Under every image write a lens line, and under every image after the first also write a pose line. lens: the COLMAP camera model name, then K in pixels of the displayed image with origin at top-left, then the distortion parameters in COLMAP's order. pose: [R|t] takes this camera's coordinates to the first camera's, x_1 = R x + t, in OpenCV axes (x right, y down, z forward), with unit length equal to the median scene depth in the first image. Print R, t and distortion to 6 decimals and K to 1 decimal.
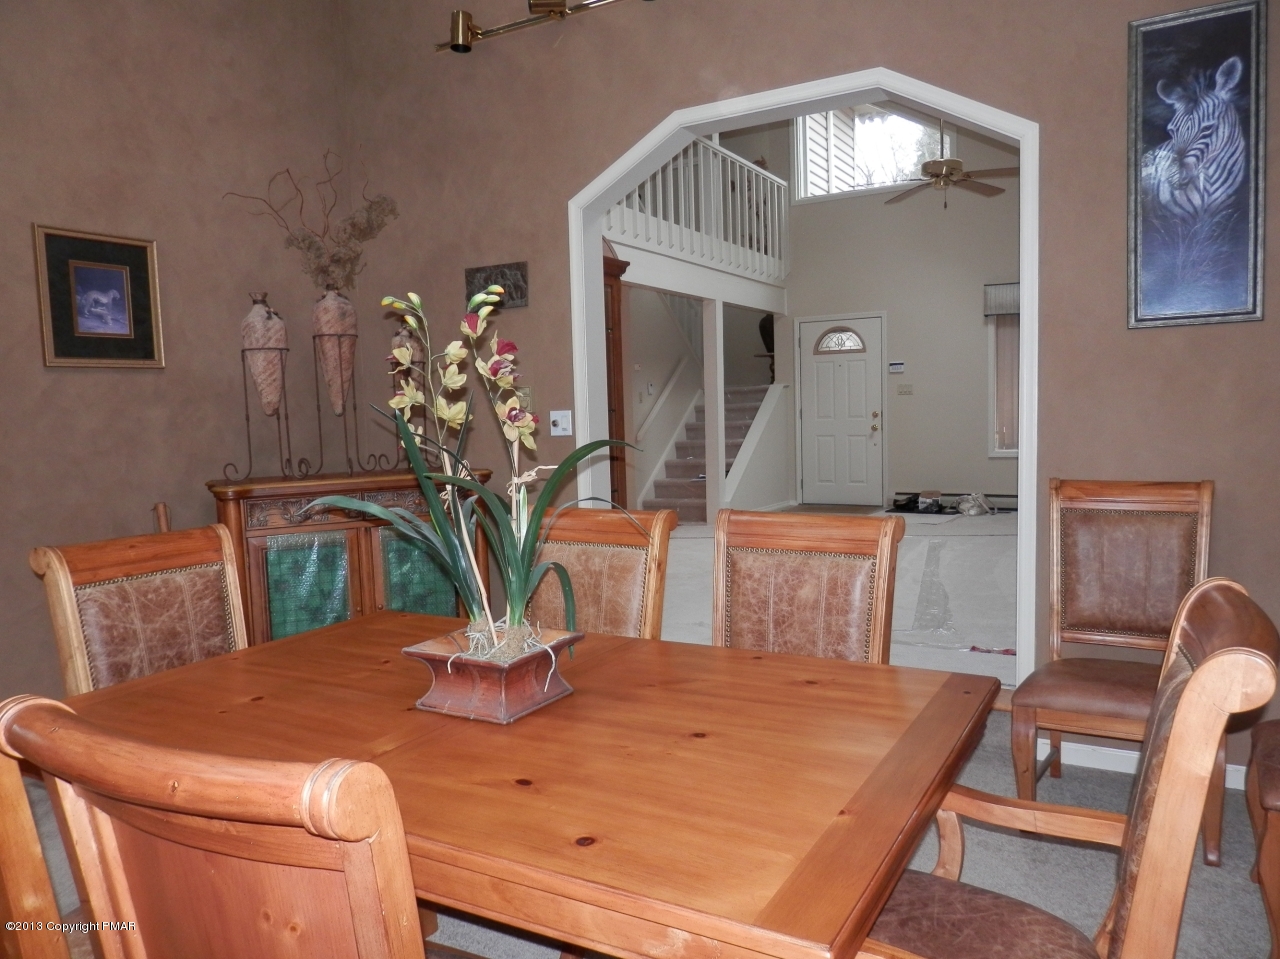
lens RADIAL K [[945.3, 0, 644.3], [0, 945.3, 481.6], [0, 0, 1]] dist [-0.006076, 0.002836]
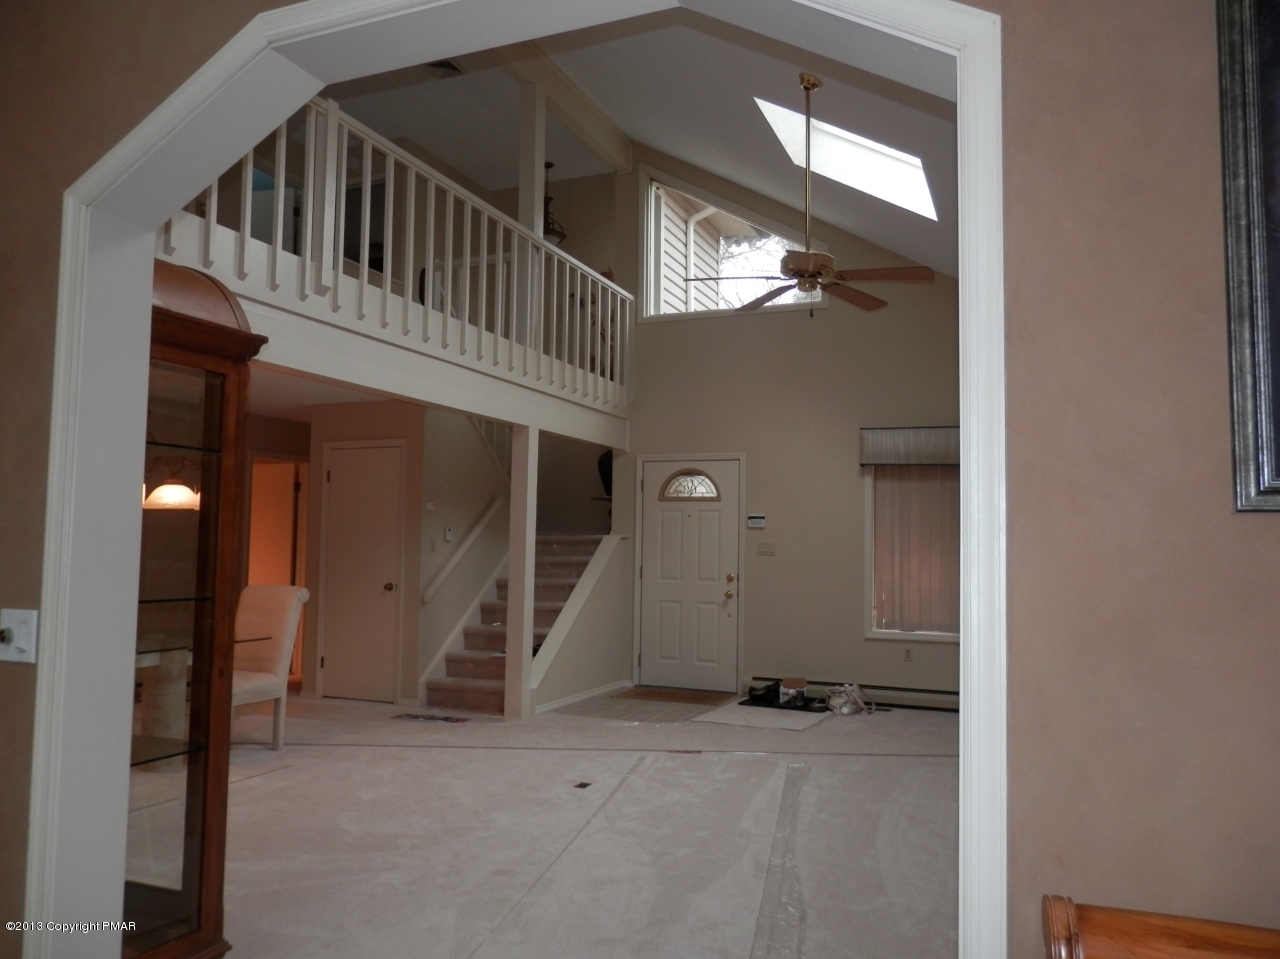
lens RADIAL K [[945.3, 0, 644.3], [0, 945.3, 481.6], [0, 0, 1]] dist [-0.006076, 0.002836]
pose [[0.991419, 0.051380, 0.120204, 0.070569], [-0.033903, 0.989118, -0.143162, -0.034599], [-0.126252, 0.137858, 0.982372, 0.203014]]
